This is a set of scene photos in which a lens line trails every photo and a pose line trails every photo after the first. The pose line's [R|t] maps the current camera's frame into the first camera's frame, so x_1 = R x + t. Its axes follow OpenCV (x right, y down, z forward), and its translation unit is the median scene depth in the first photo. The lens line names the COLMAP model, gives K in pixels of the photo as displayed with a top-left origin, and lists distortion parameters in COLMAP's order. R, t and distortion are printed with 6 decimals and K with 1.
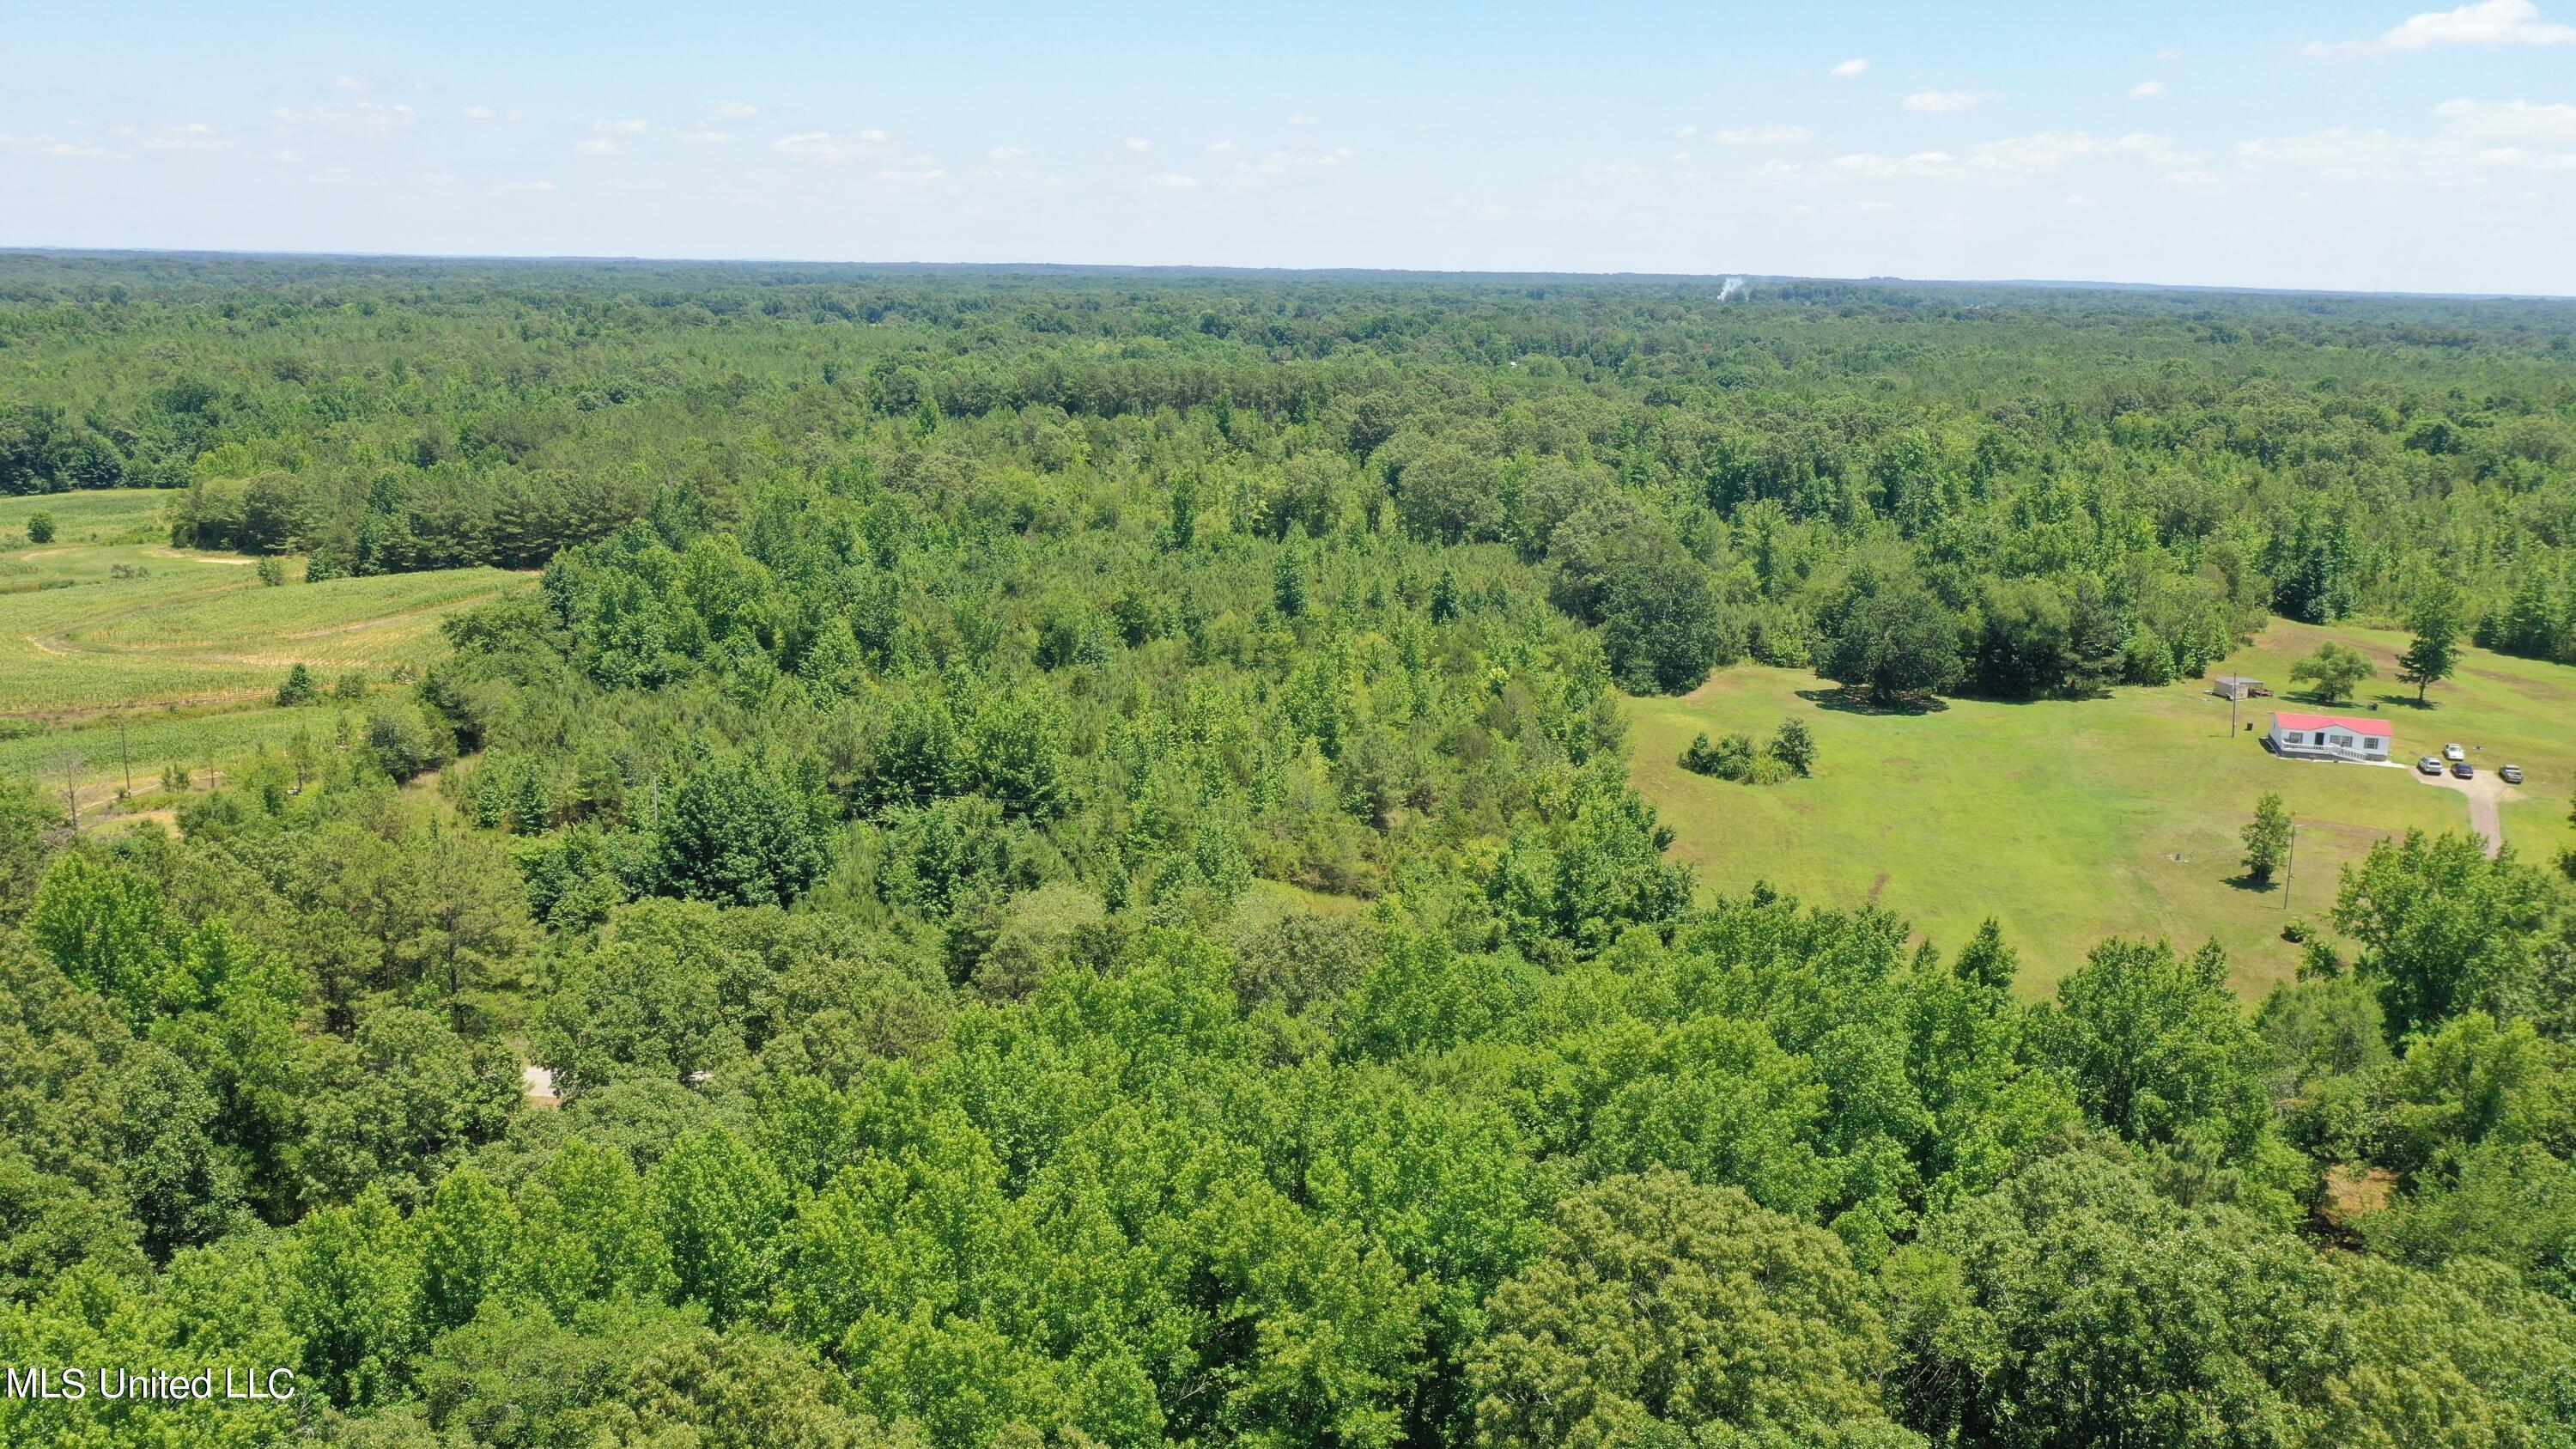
lens RADIAL K [[2006.1, 0, 1297.9], [0, 2006.1, 720.0], [0, 0, 1]] dist [-0.028314, -0.001232]
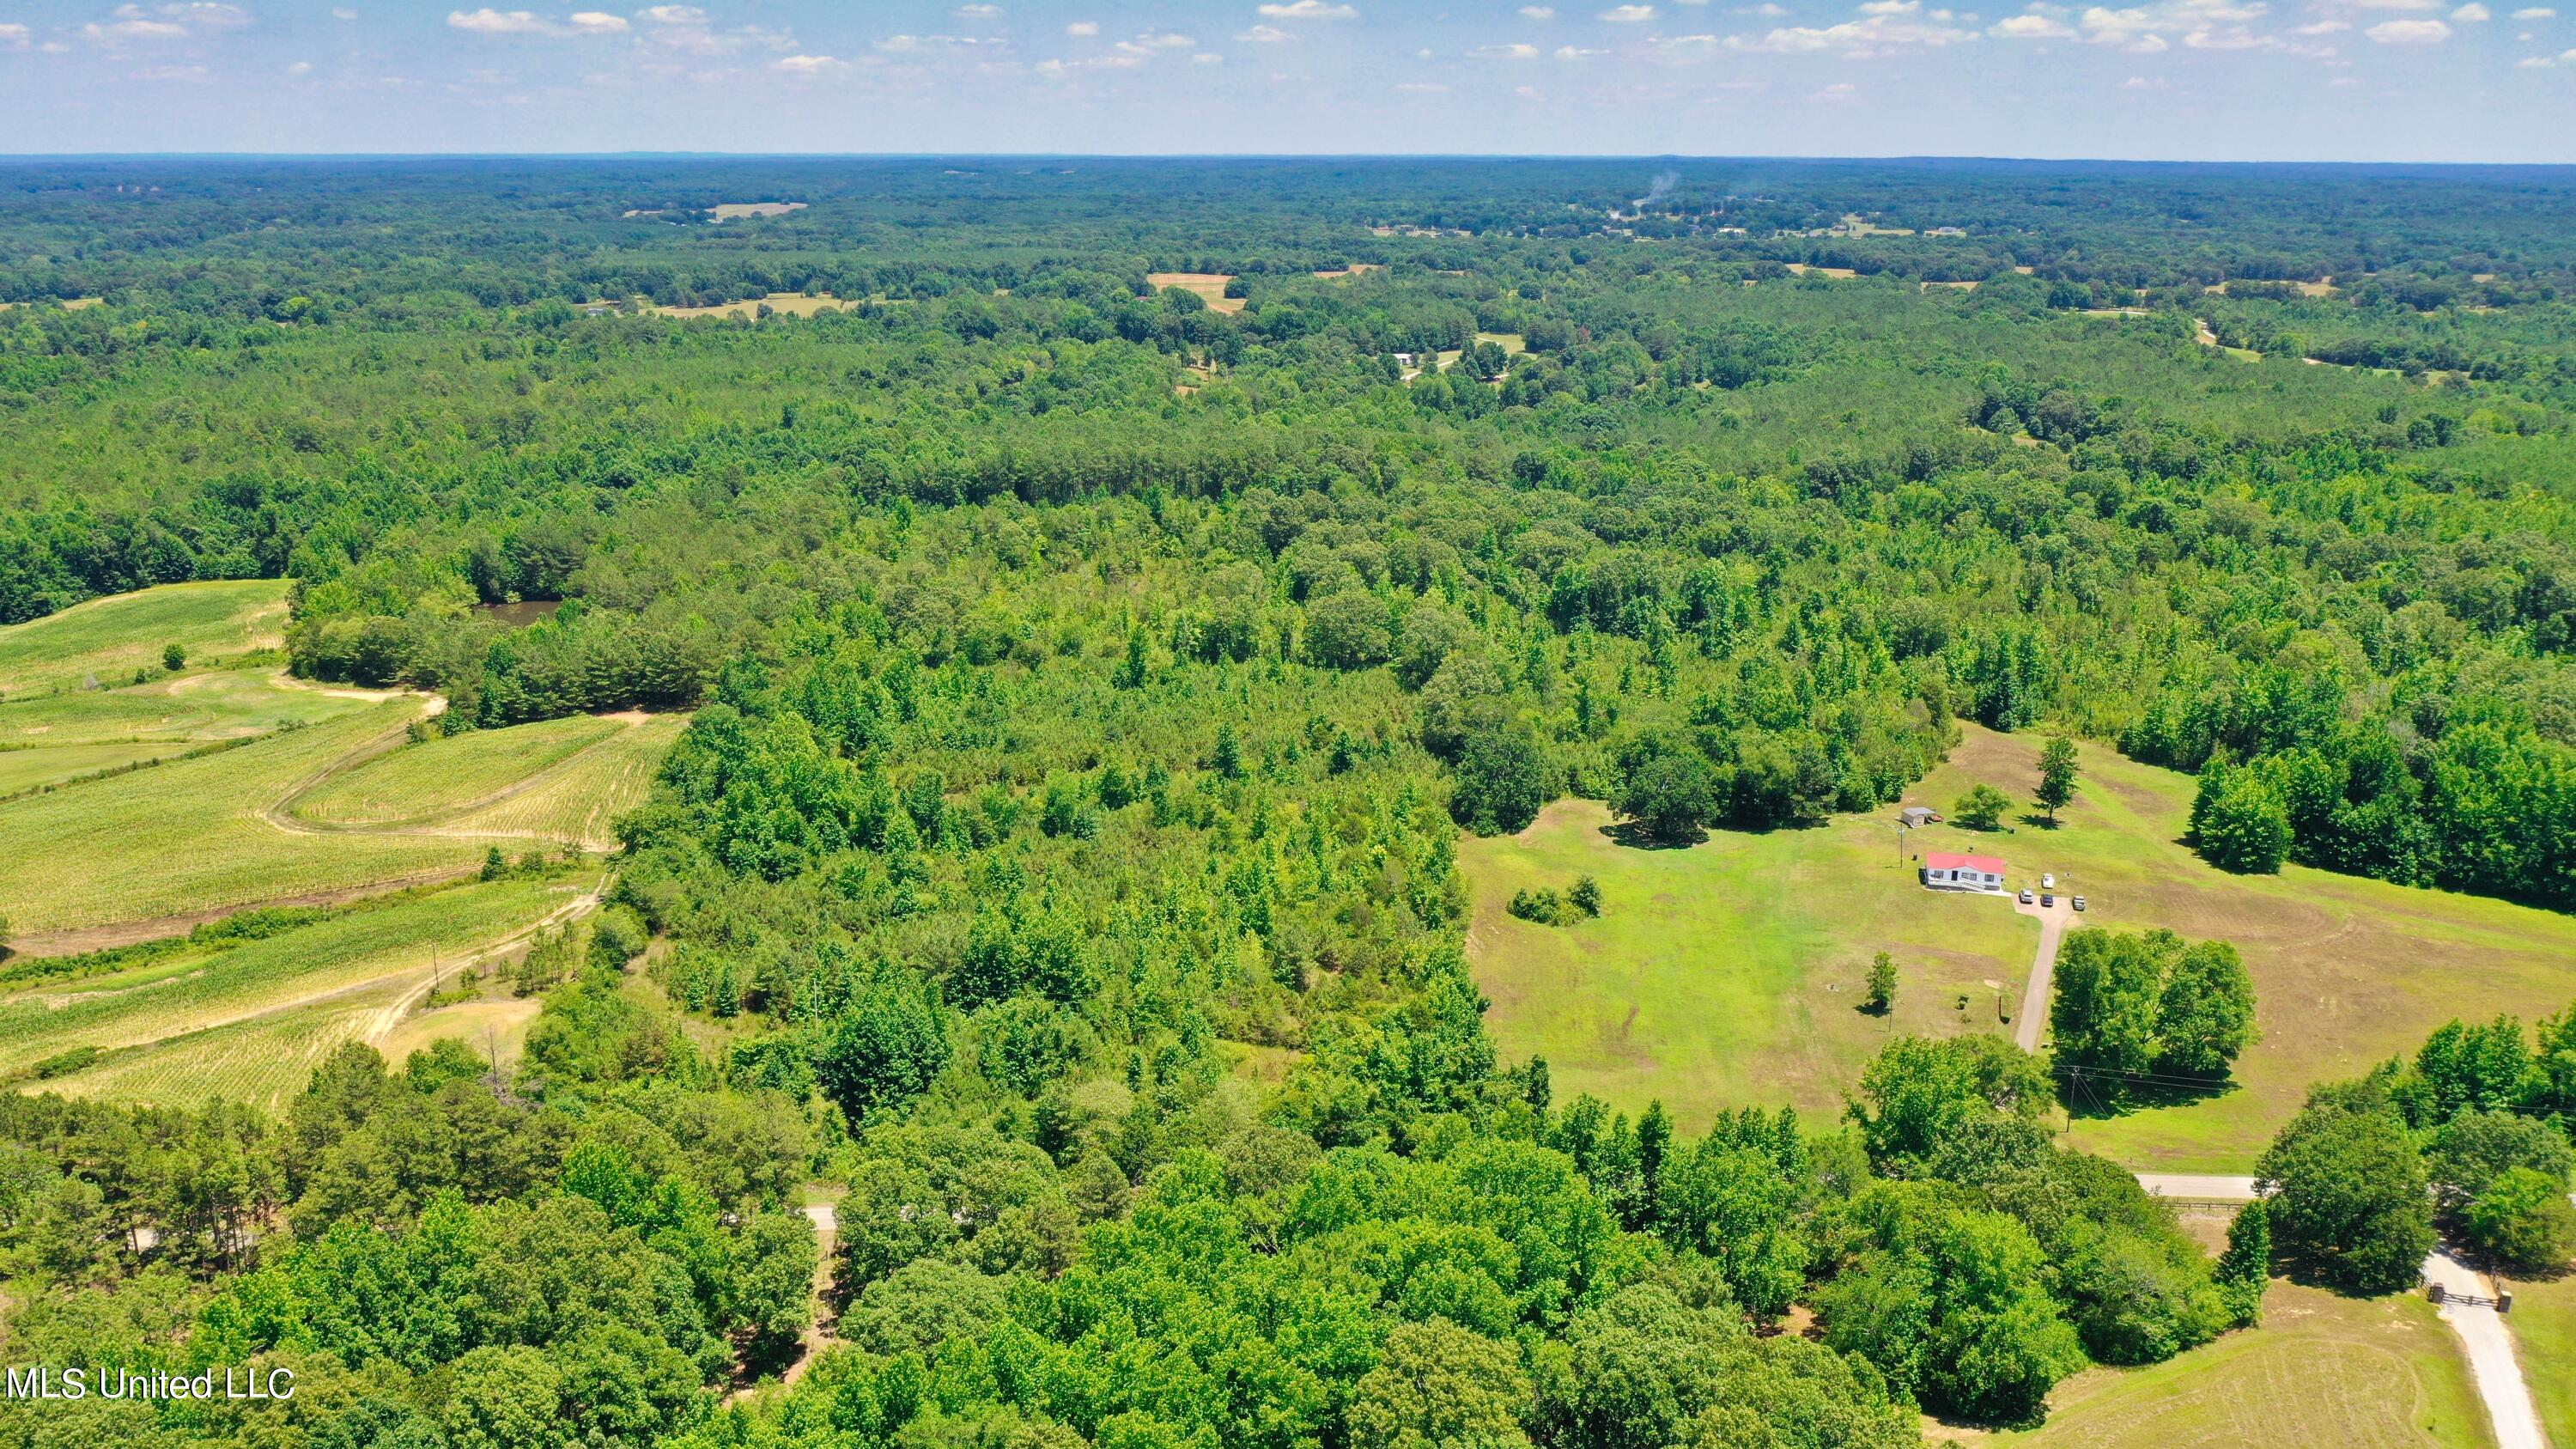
lens RADIAL K [[2006.1, 0, 1304.1], [0, 2006.1, 717.1], [0, 0, 1]] dist [-0.028314, -0.001232]
pose [[0.998576, -0.026407, 0.046363, -0.015597], [0.023771, 0.998119, 0.056513, -0.186889], [-0.047768, -0.055330, 0.997325, -0.383621]]
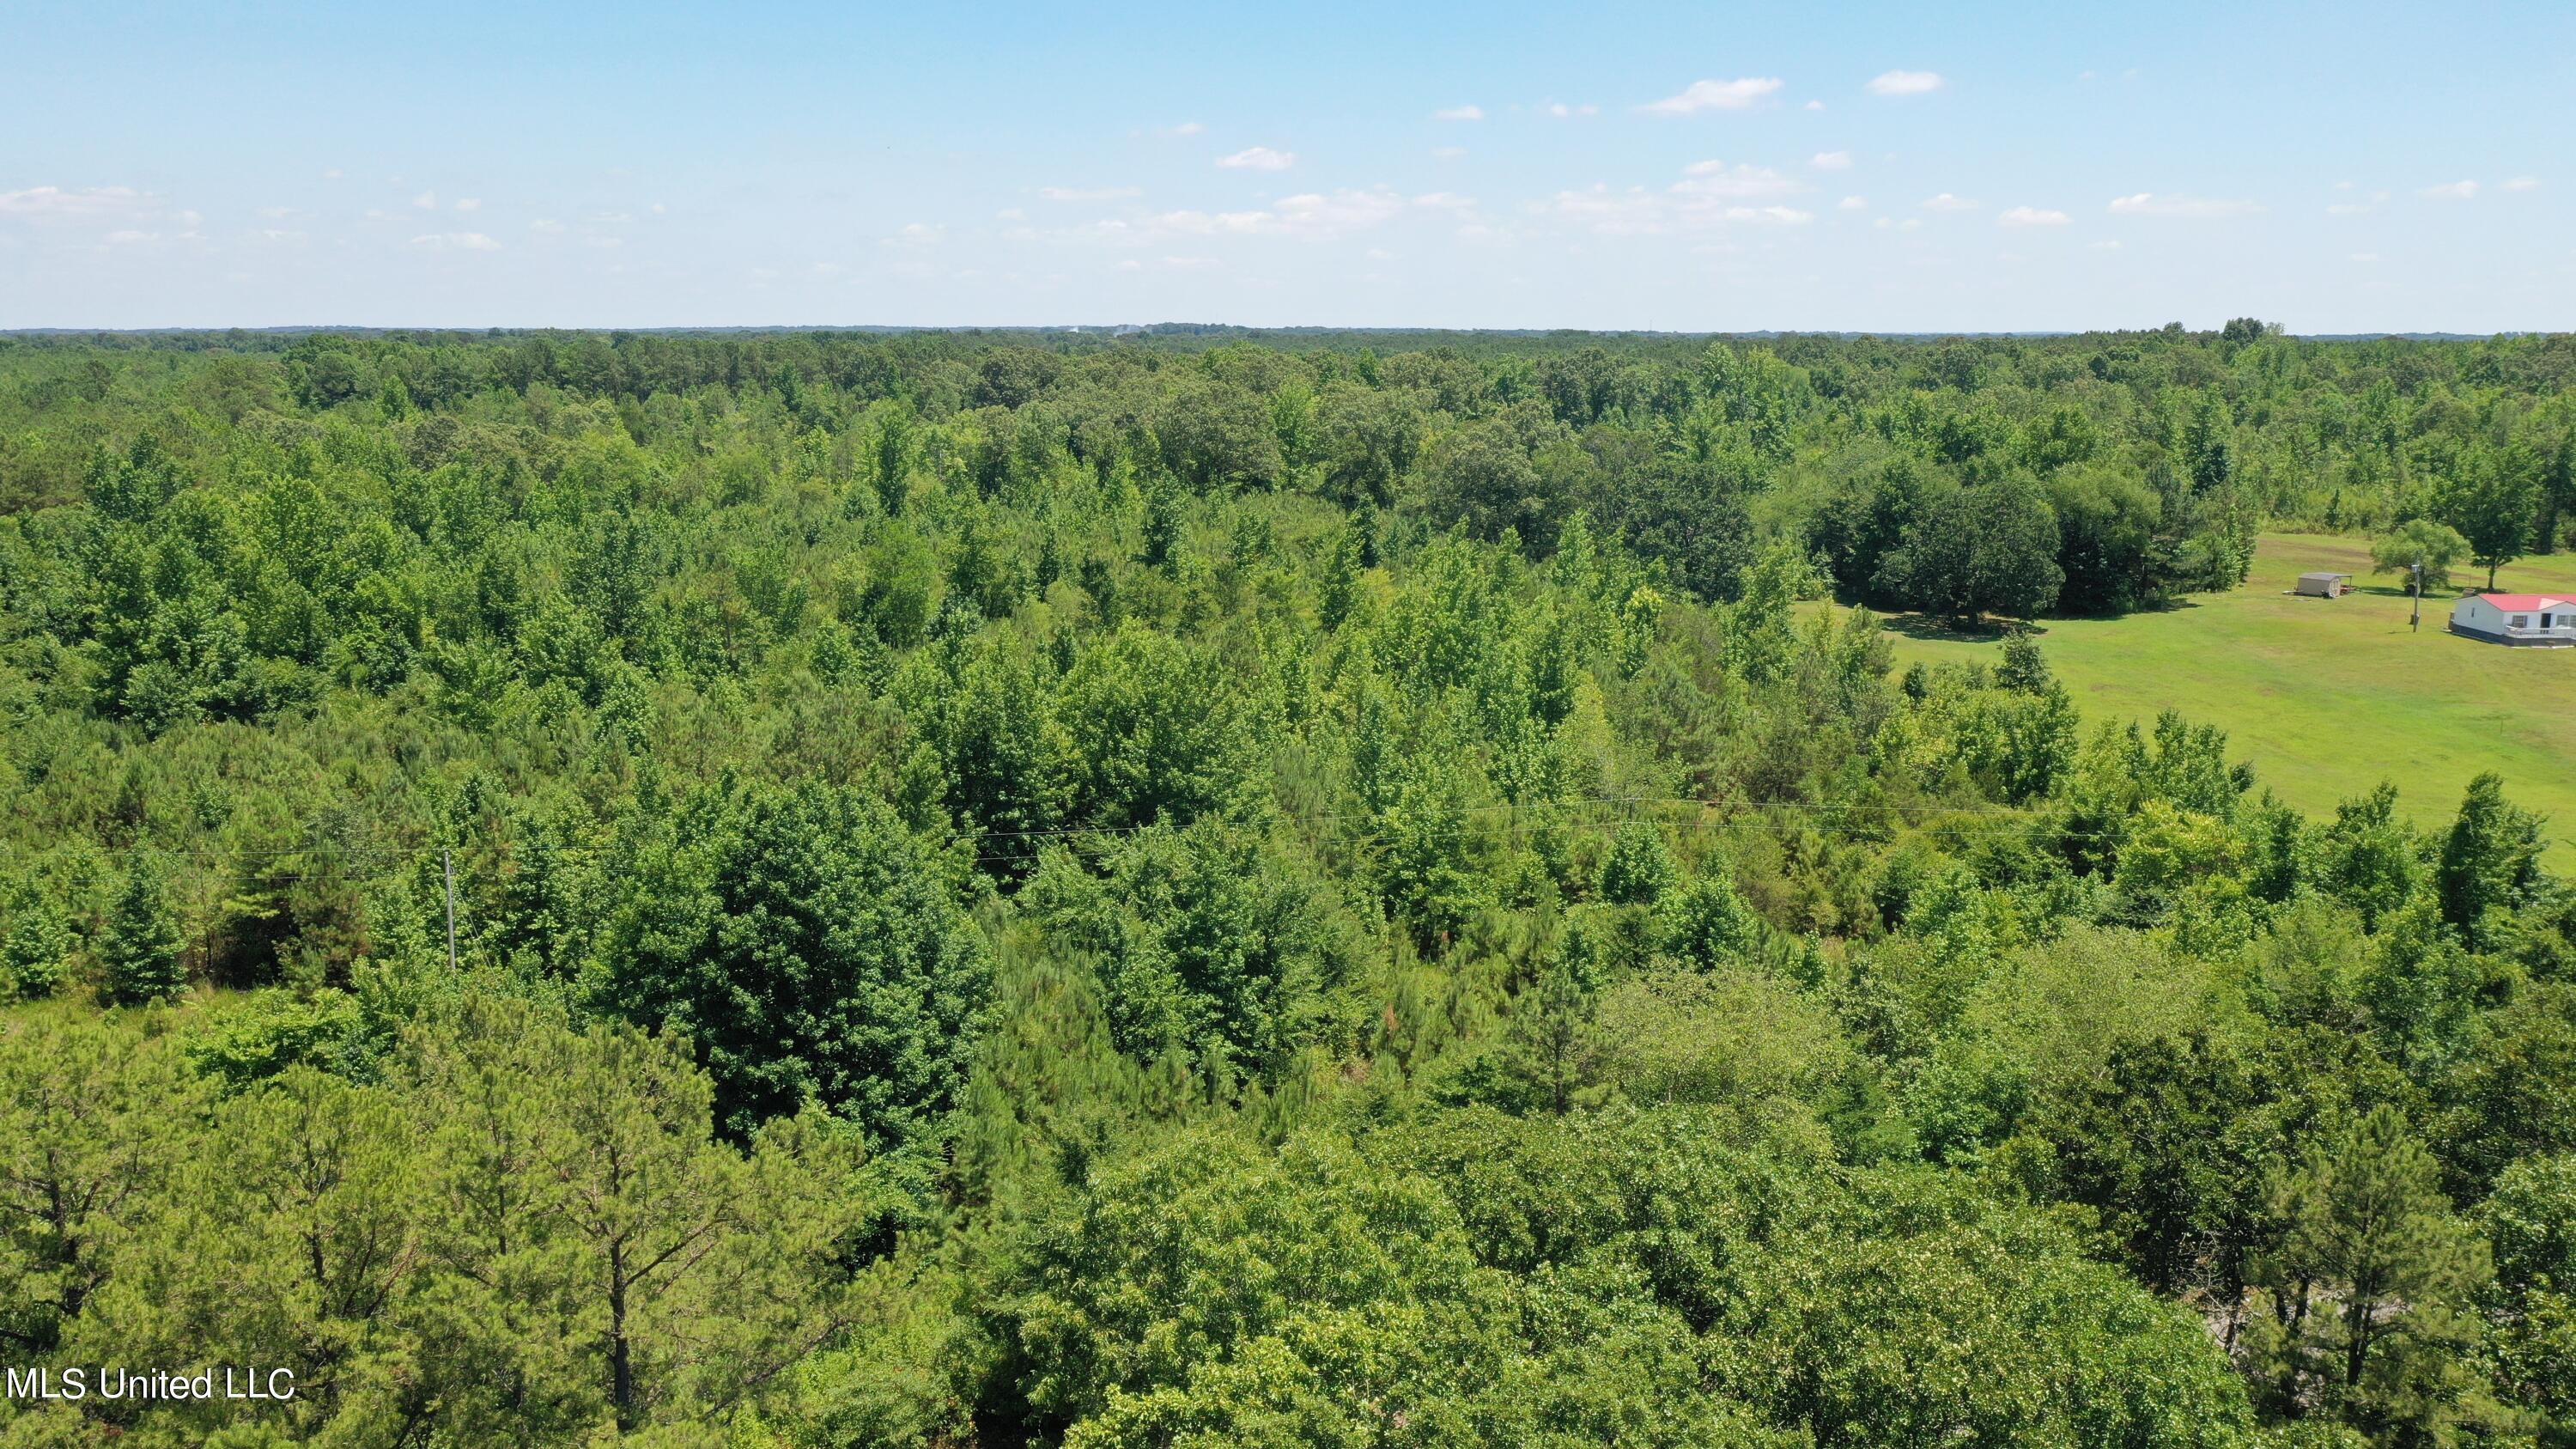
lens RADIAL K [[2006.1, 0, 1289.5], [0, 2006.1, 721.1], [0, 0, 1]] dist [-0.028314, -0.001232]
pose [[0.948472, -0.077433, 0.307255, -0.210908], [0.085971, 0.996195, -0.014329, 0.016766], [-0.304976, 0.040005, 0.951519, 0.372384]]
